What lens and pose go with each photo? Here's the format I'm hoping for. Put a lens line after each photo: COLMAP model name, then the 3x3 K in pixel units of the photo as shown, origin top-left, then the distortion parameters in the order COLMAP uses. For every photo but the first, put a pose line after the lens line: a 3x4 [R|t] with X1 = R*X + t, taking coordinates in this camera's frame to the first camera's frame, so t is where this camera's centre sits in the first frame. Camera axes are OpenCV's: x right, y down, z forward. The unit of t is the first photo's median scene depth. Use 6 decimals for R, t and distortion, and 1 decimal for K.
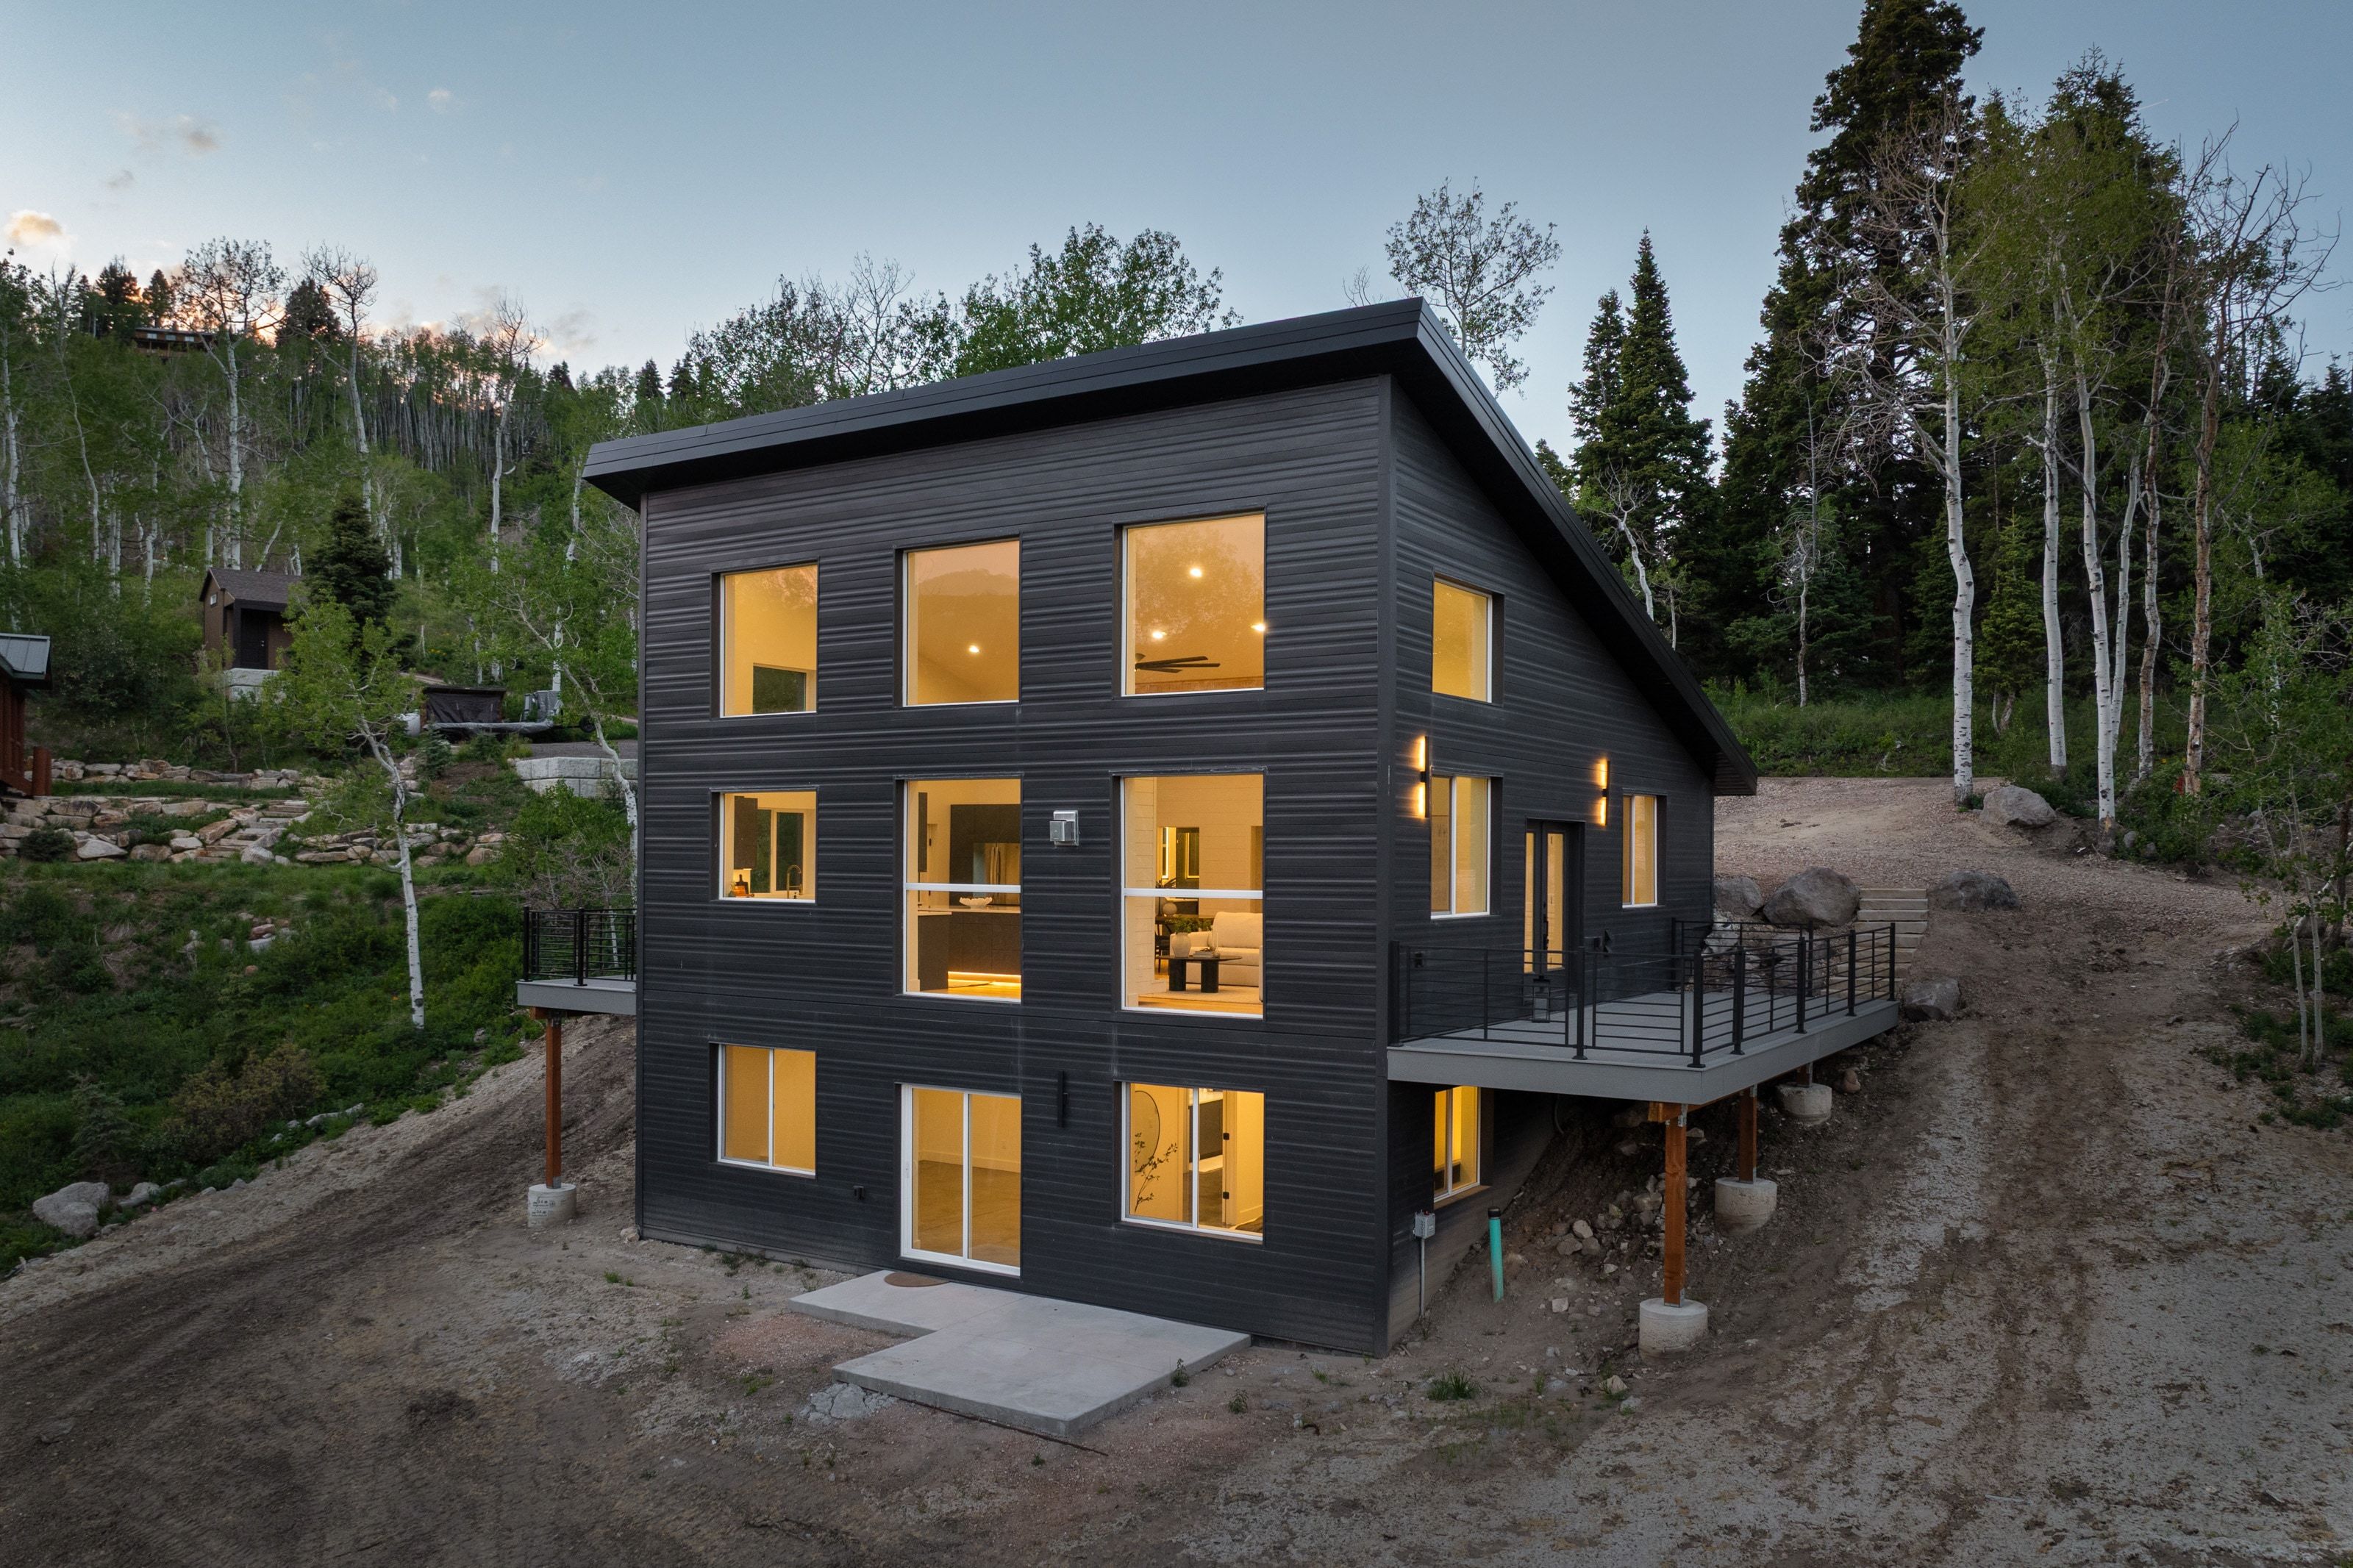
lens RADIAL K [[2217.6, 0, 1176.5], [0, 2217.6, 784.0], [0, 0, 1]] dist [-0.005733, 0.017523]
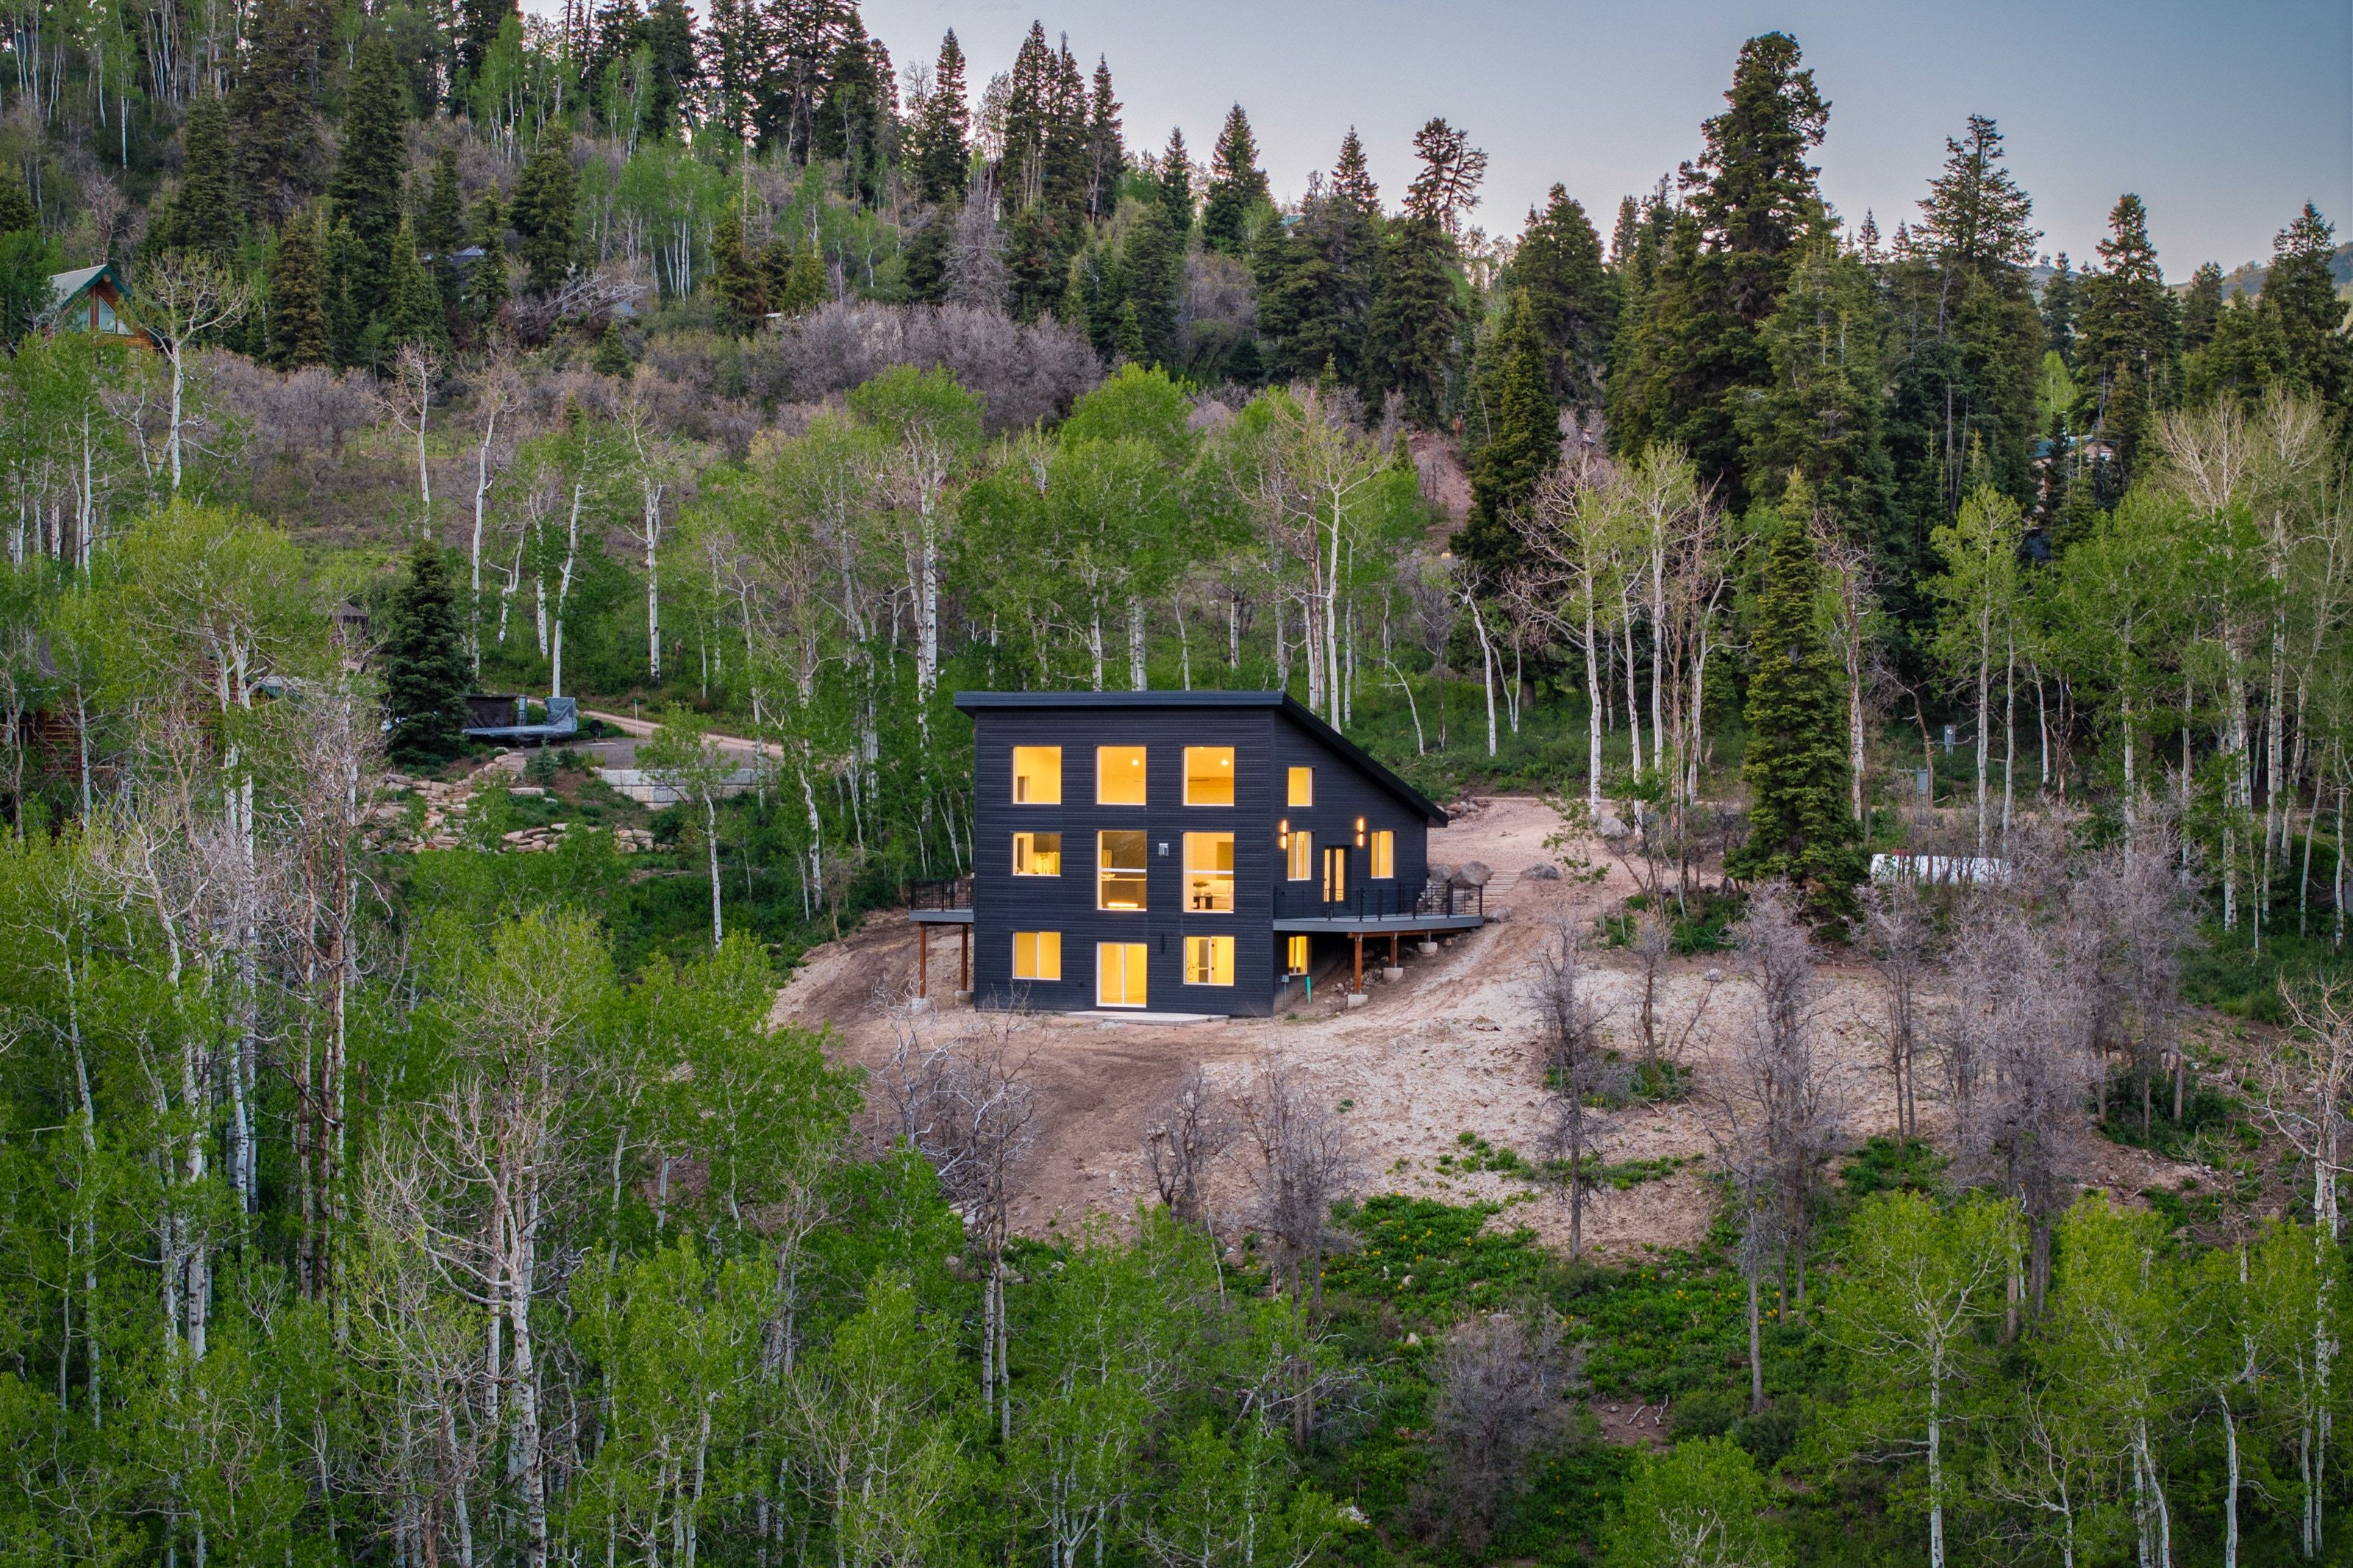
lens RADIAL K [[3850.2, 0, 1176.5], [0, 3850.2, 784.0], [0, 0, 1]] dist [0.004873, 0.005082]
pose [[0.998538, -0.000612, 0.054058, -0.293321], [-0.000711, 0.999701, 0.024452, -0.181966], [-0.054056, -0.024455, 0.998238, -3.866774]]
